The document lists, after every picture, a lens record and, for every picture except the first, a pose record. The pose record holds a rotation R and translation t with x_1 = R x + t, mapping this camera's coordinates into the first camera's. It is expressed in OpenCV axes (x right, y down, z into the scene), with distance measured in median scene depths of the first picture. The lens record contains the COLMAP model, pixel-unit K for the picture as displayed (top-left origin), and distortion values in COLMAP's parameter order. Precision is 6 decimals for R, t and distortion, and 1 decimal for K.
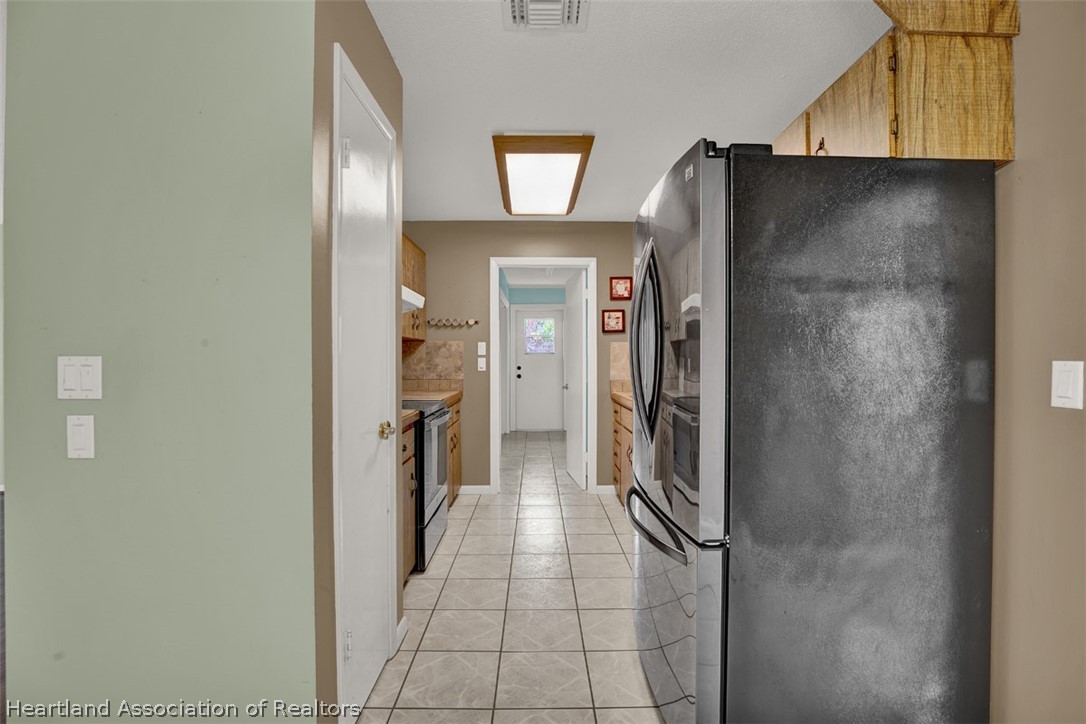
lens RADIAL K [[503.3, 0, 540.8], [0, 503.3, 358.8], [0, 0, 1]] dist [-0.037444, 0.009795]
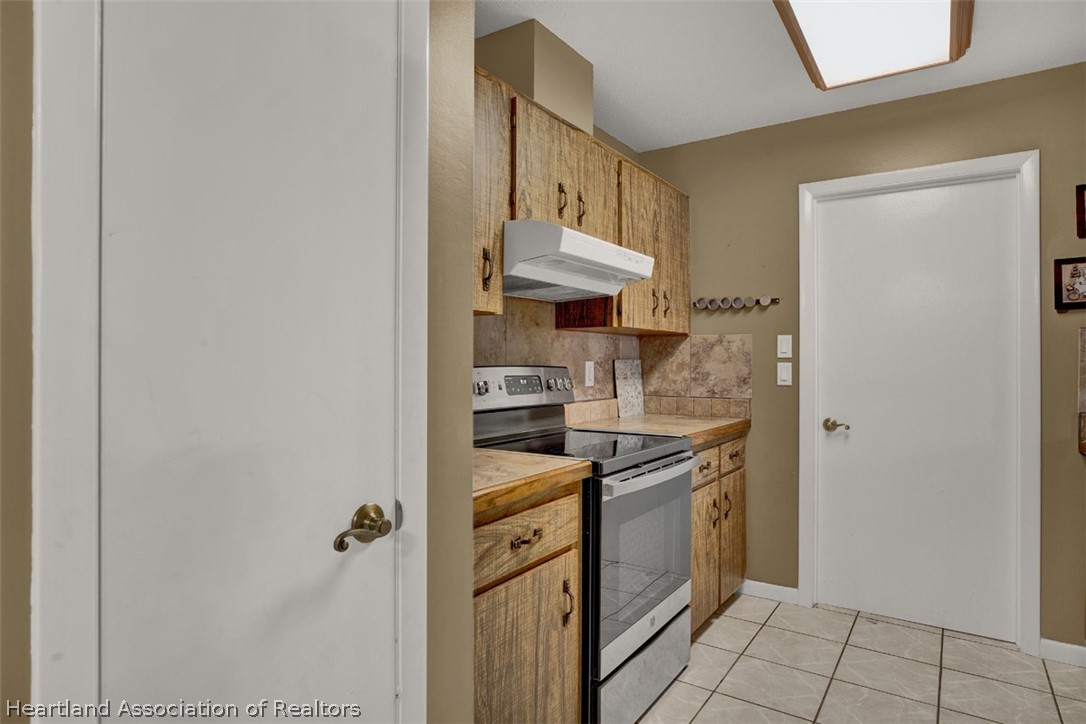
lens RADIAL K [[609.1, 0, 542.1], [0, 609.1, 358.3], [0, 0, 1]] dist [-0.015634, 0.004735]
pose [[0.820419, 0.000133, -0.571763, 0.052631], [-0.005140, 0.999961, -0.007143, -0.000547], [0.571740, 0.008799, 0.820388, 0.277783]]
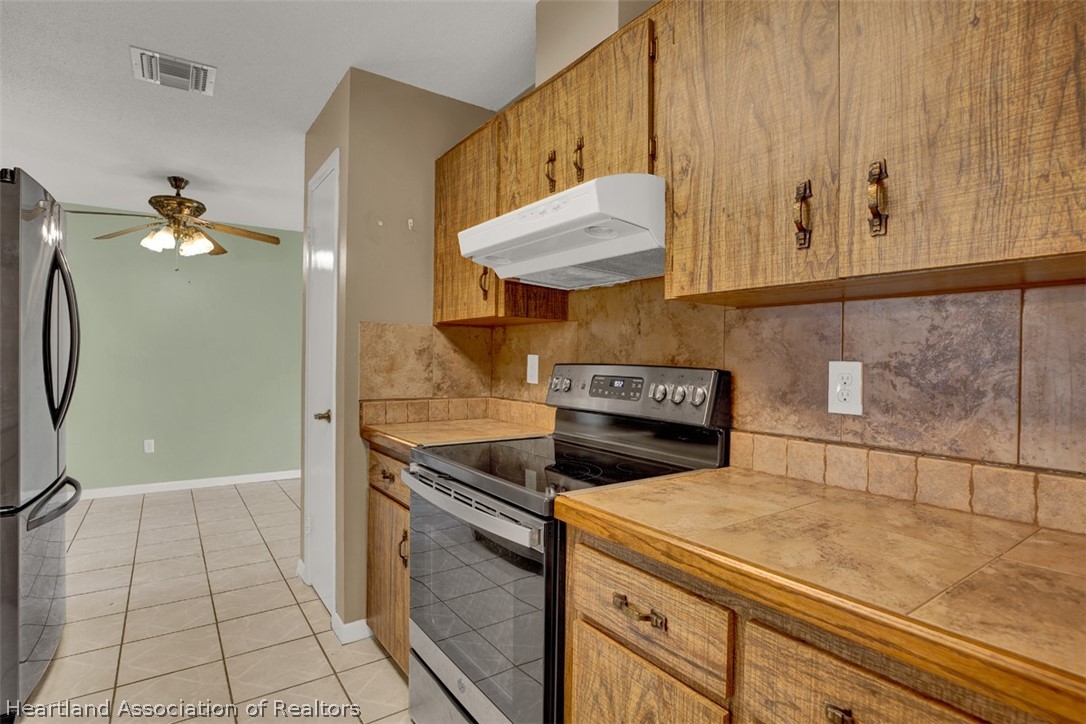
lens RADIAL K [[543.3, 0, 551.5], [0, 543.3, 361.8], [0, 0, 1]] dist [-0.029616, 0.000778]
pose [[-0.813360, -0.004118, -0.581747, -0.006163], [-0.013001, 0.999854, 0.011099, -0.004043], [0.581616, 0.016591, -0.813294, 1.123441]]
